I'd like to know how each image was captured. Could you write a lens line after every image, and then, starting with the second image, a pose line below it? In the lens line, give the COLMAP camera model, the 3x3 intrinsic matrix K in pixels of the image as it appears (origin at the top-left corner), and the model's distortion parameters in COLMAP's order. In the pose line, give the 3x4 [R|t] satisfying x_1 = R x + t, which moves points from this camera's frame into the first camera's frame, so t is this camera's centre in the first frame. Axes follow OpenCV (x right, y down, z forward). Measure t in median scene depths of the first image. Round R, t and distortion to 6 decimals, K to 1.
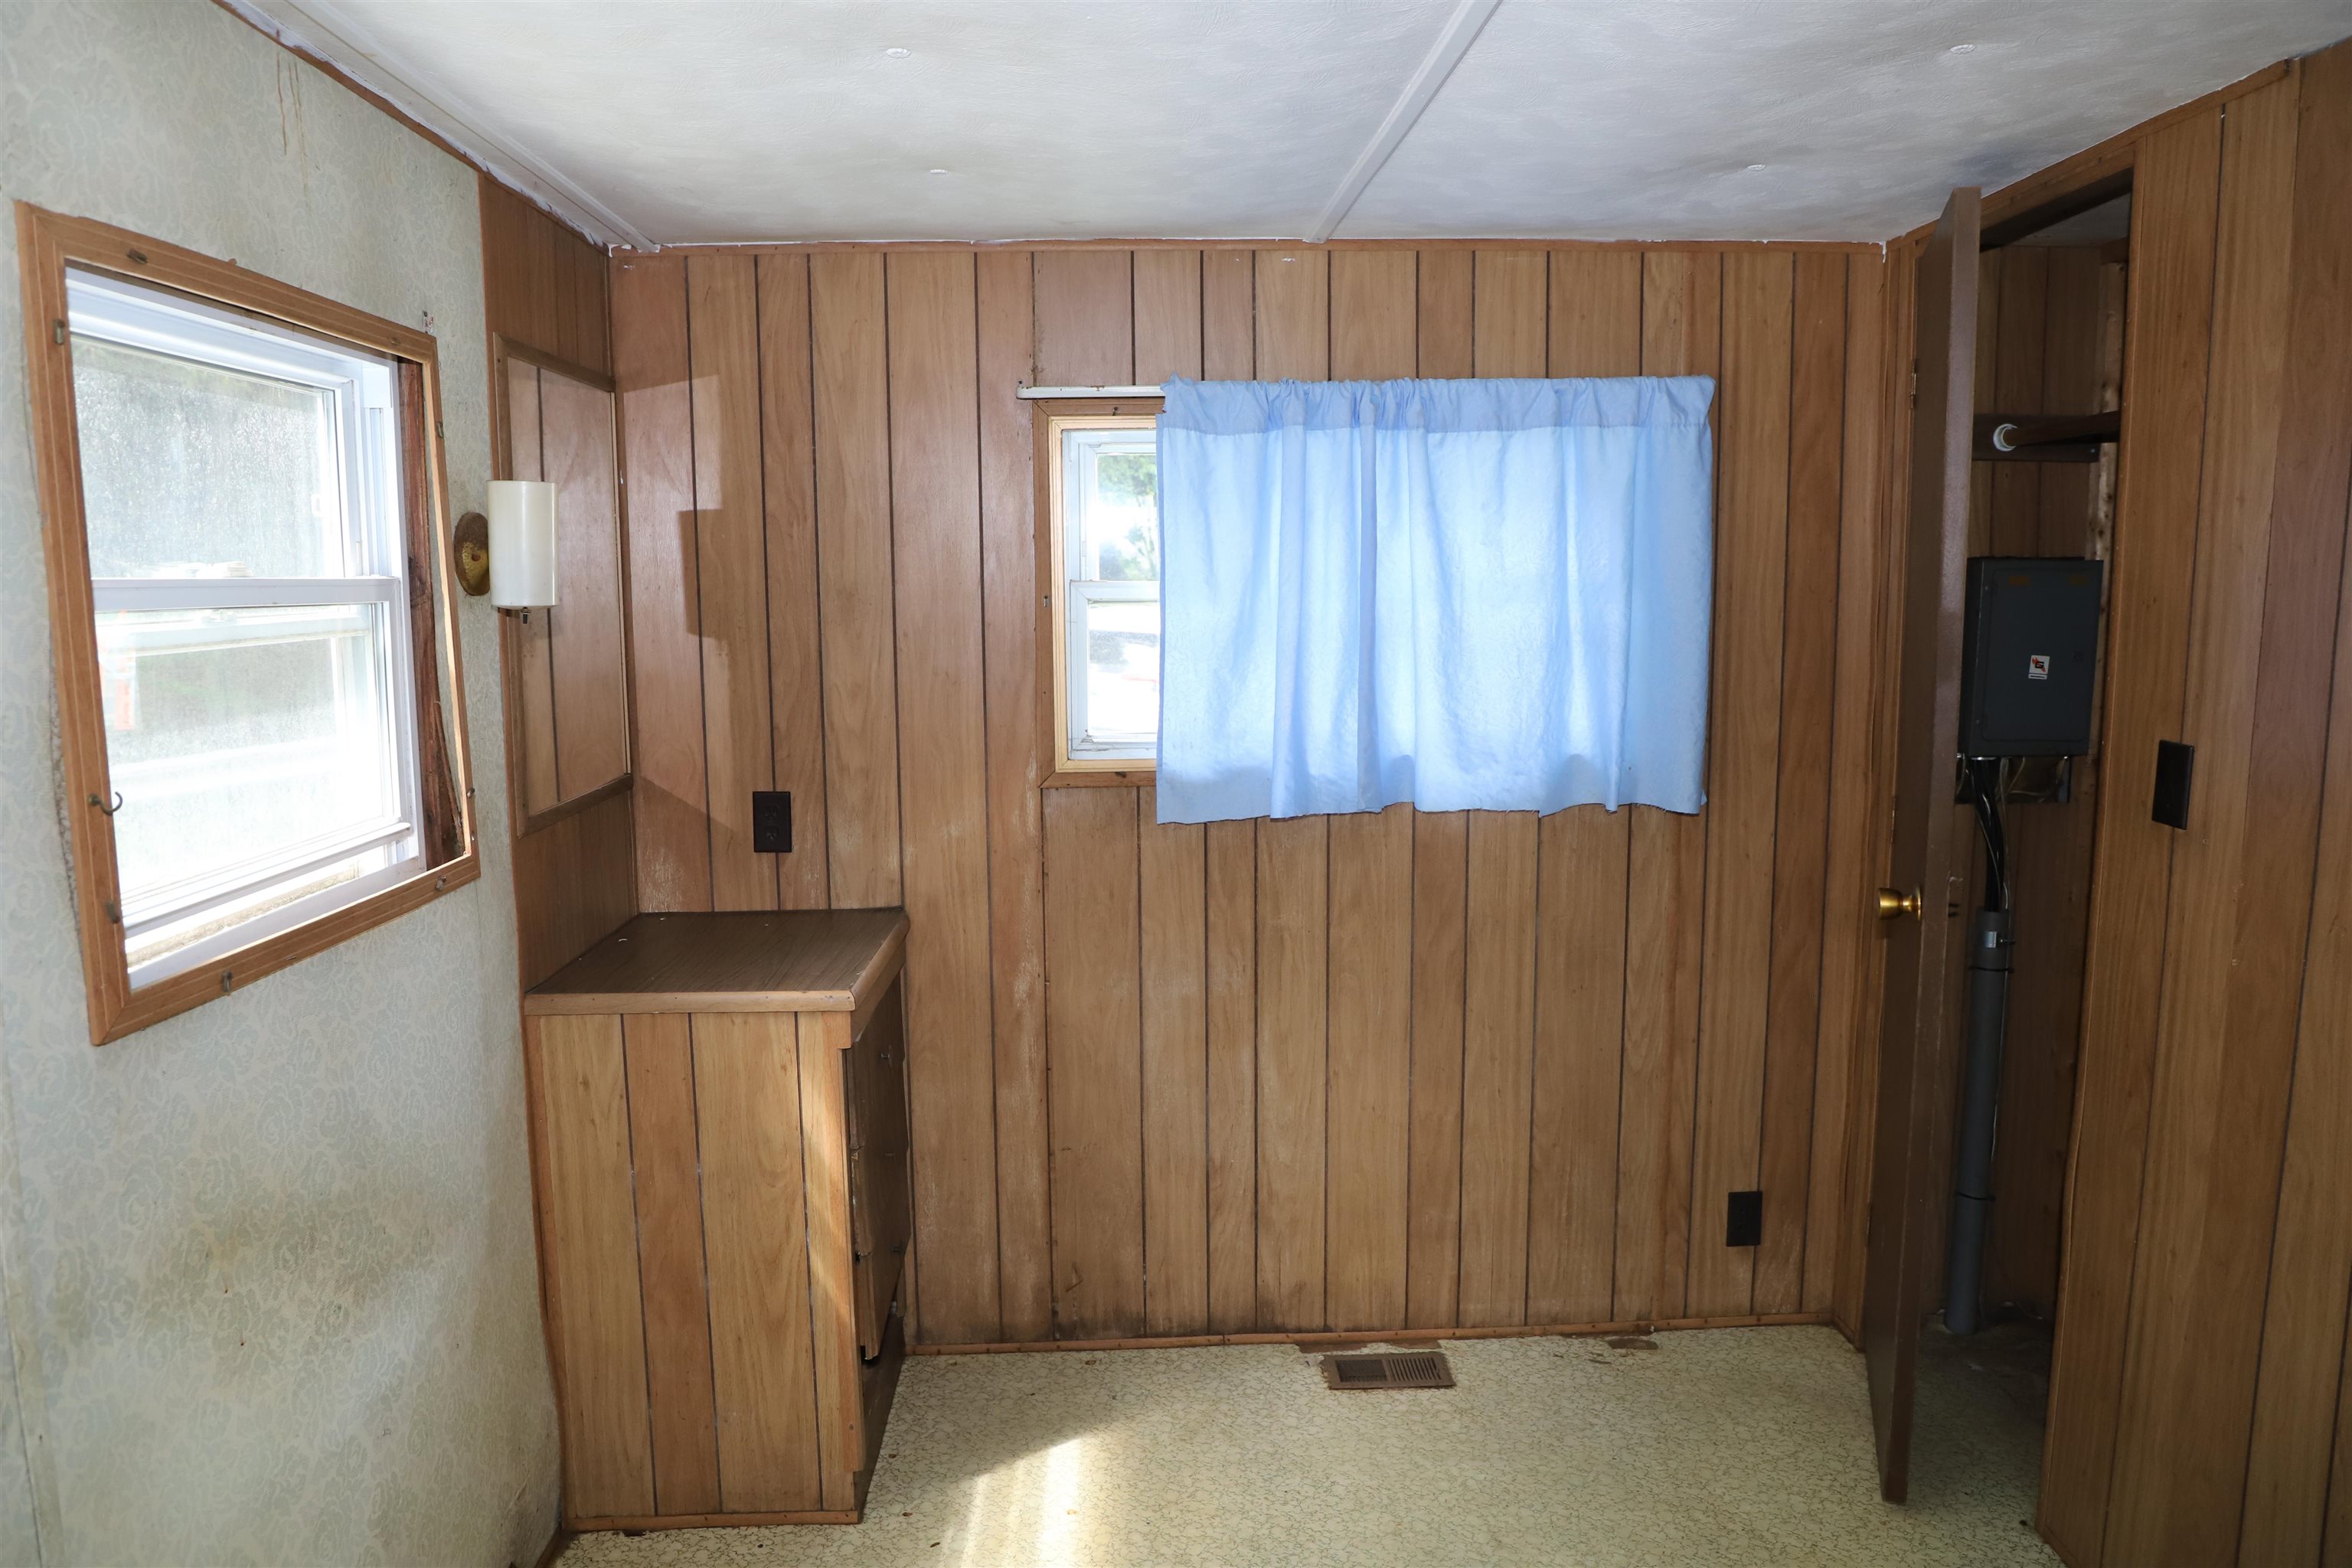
lens RADIAL K [[1585.5, 0, 1171.5], [0, 1585.5, 774.1], [0, 0, 1]] dist [-0.077801, 0.037726]
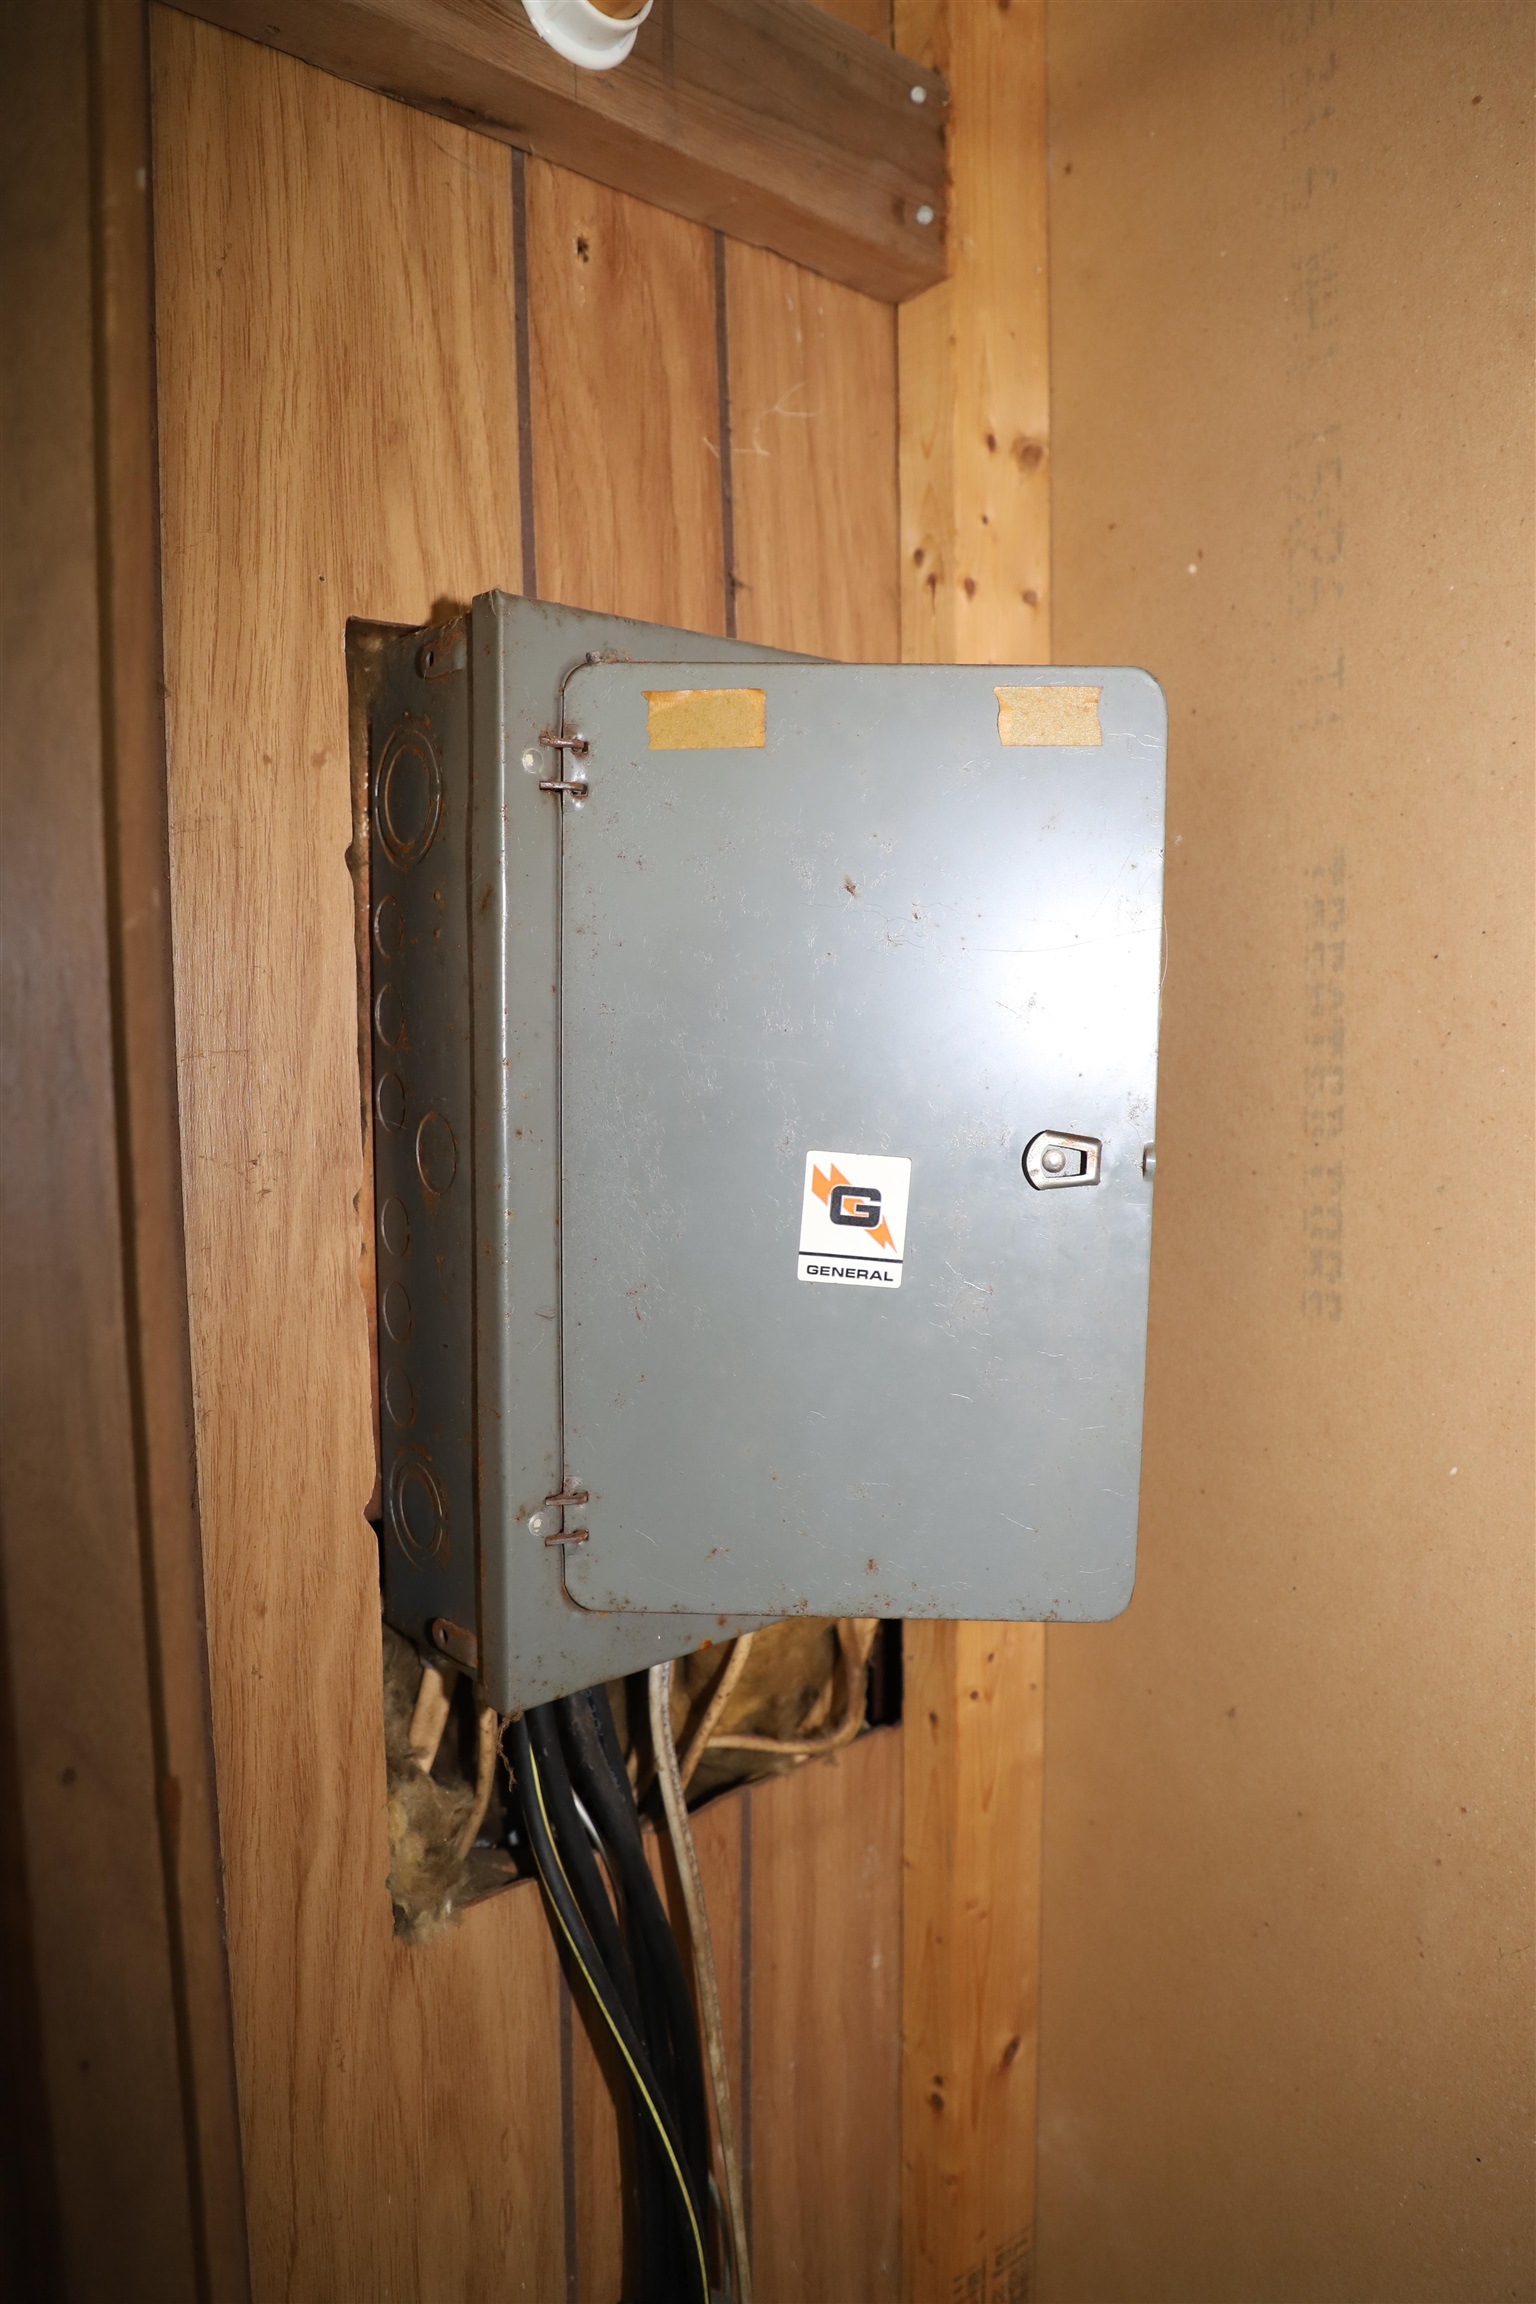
lens RADIAL K [[1553.2, 0, 768.1], [0, 1553.2, 1151.7], [0, 0, 1]] dist [-0.077801, 0.037726]
pose [[0.810430, -0.054776, 0.583269, 0.444635], [0.076967, 0.996945, -0.013319, -0.072461], [-0.580757, 0.055686, 0.812170, 0.848402]]
